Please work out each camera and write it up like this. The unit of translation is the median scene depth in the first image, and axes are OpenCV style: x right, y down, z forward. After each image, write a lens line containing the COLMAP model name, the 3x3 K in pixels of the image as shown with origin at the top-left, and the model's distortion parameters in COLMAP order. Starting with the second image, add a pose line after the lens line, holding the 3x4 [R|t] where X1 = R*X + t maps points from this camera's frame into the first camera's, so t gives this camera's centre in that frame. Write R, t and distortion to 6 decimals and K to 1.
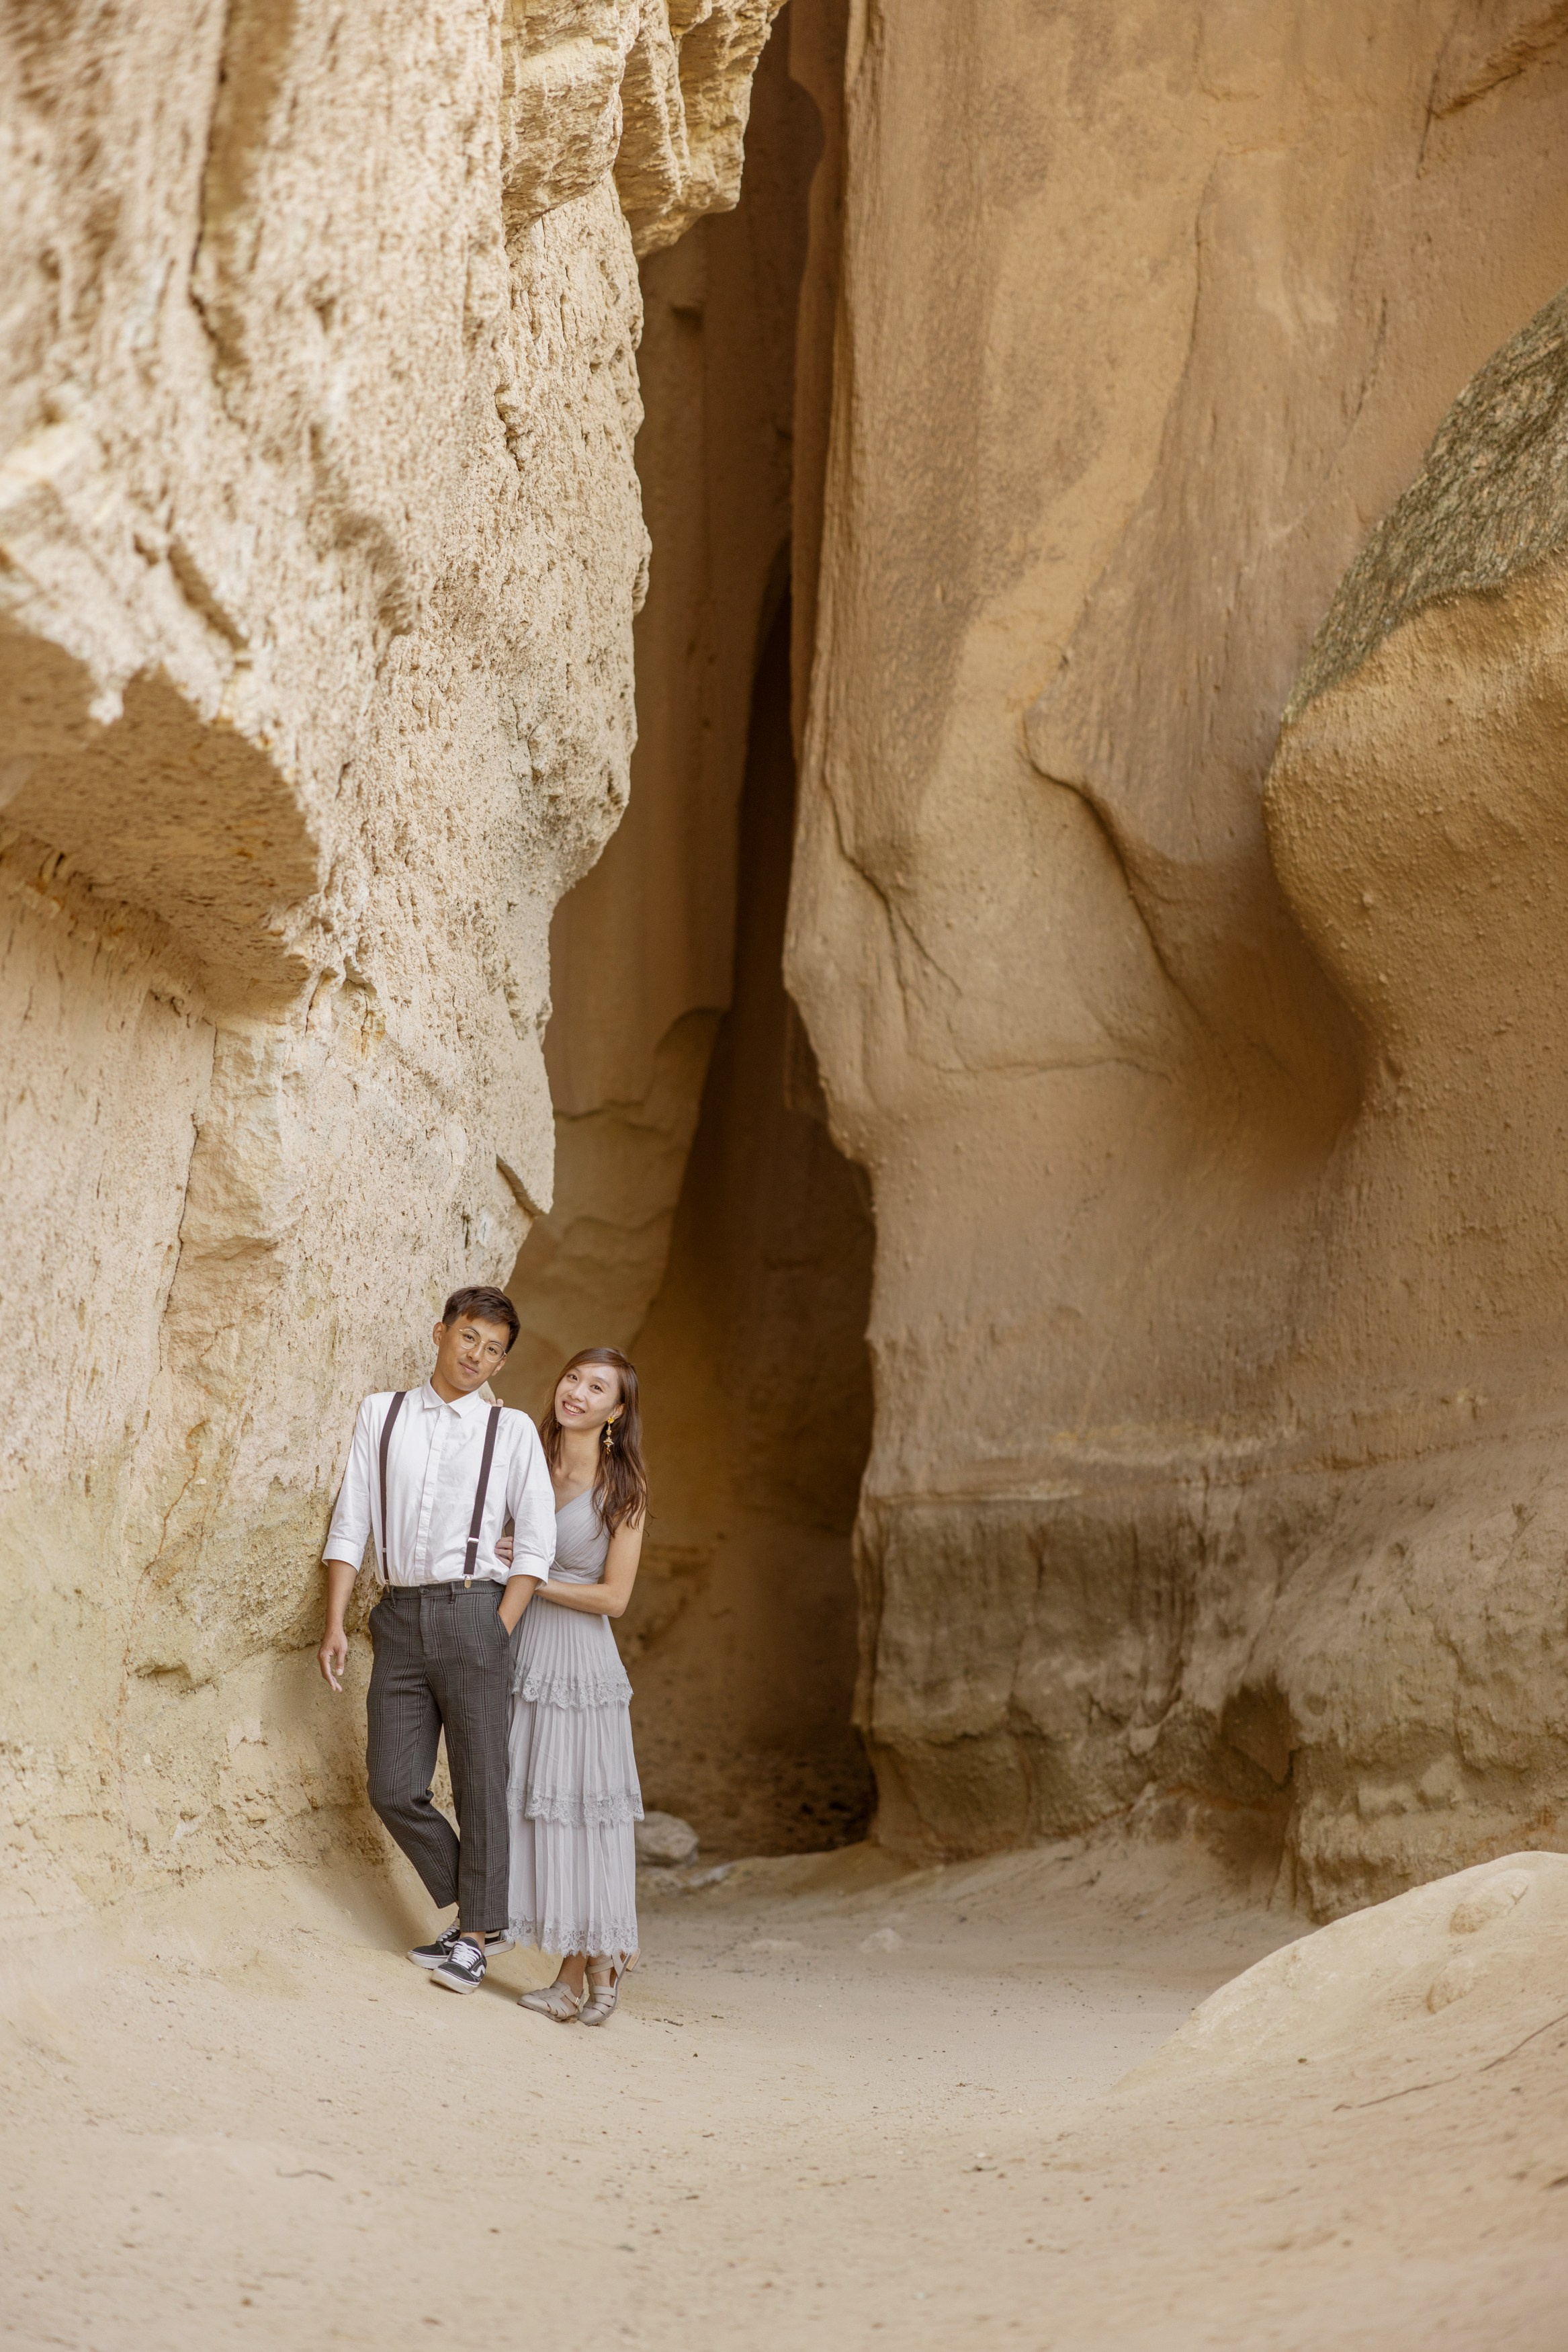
lens RADIAL K [[4449.6, 0, 765.6], [0, 4449.6, 1165.8], [0, 0, 1]] dist [0.031974, -0.045045]
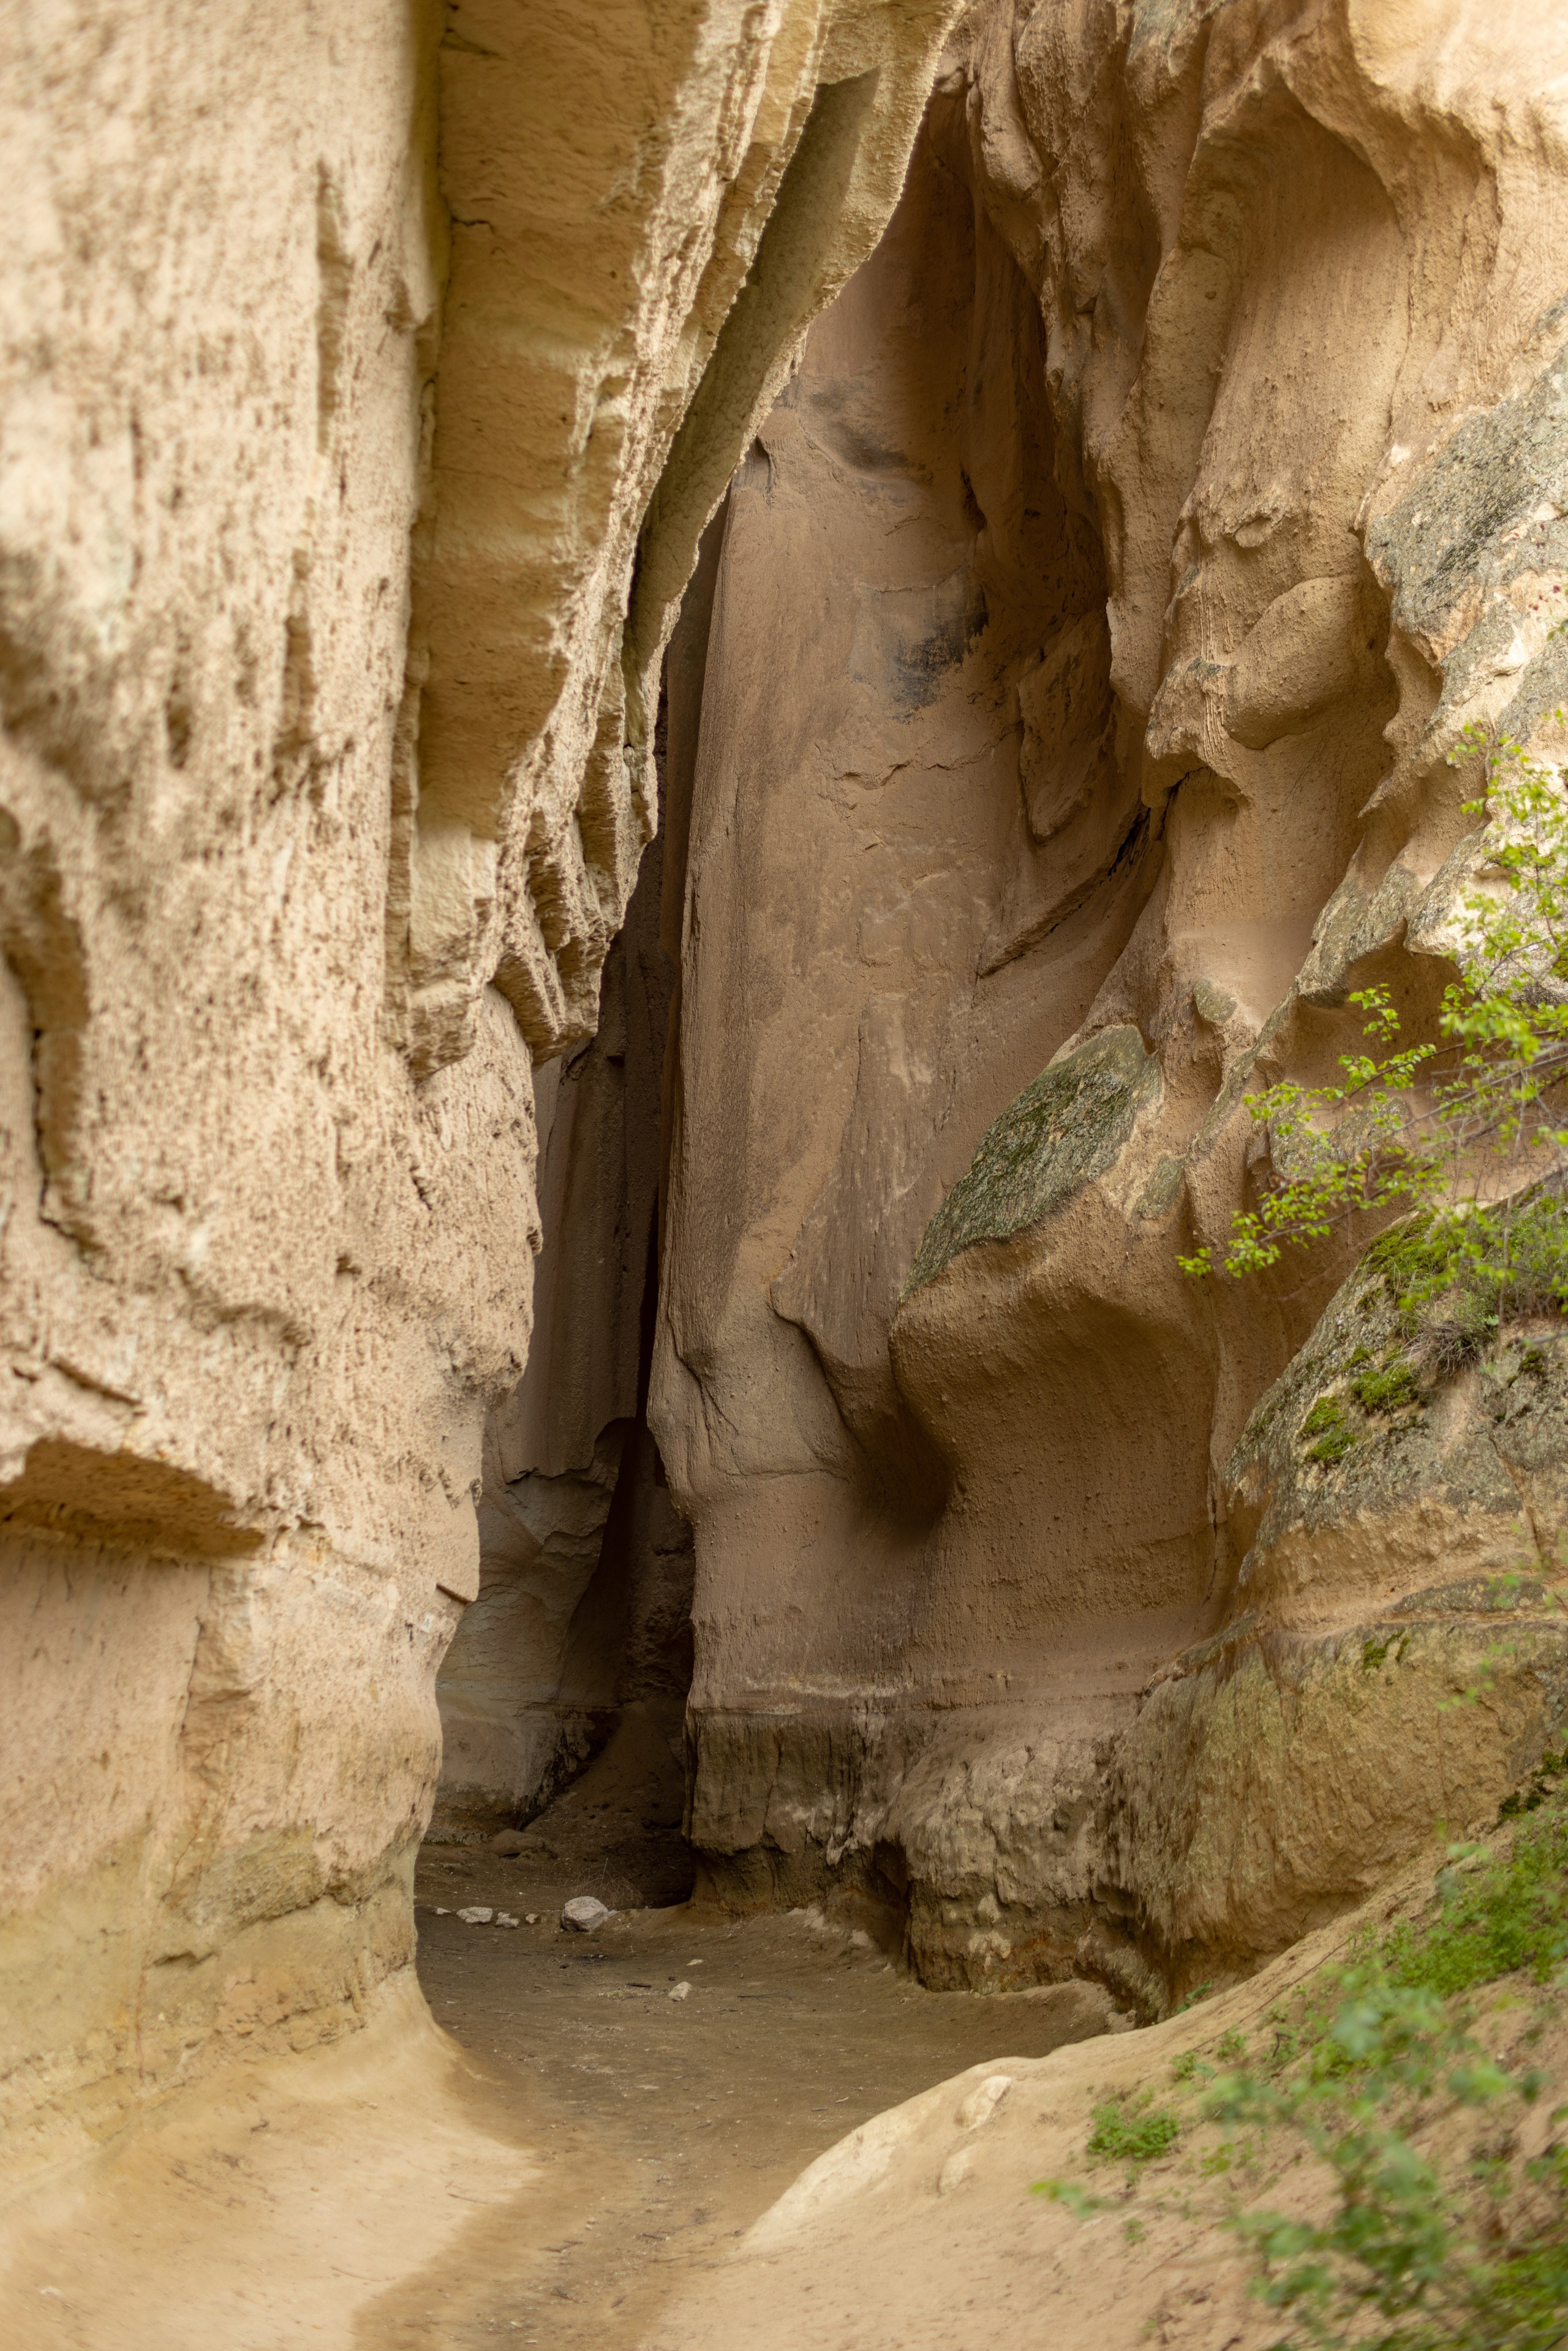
lens RADIAL K [[2196.9, 0, 783.9], [0, 2196.9, 1166.6], [0, 0, 1]] dist [0.008875, -0.005210]
pose [[0.999175, -0.001521, 0.040589, 0.031776], [0.006662, 0.991902, -0.126832, -0.040288], [-0.040068, 0.126998, 0.991093, 0.086159]]
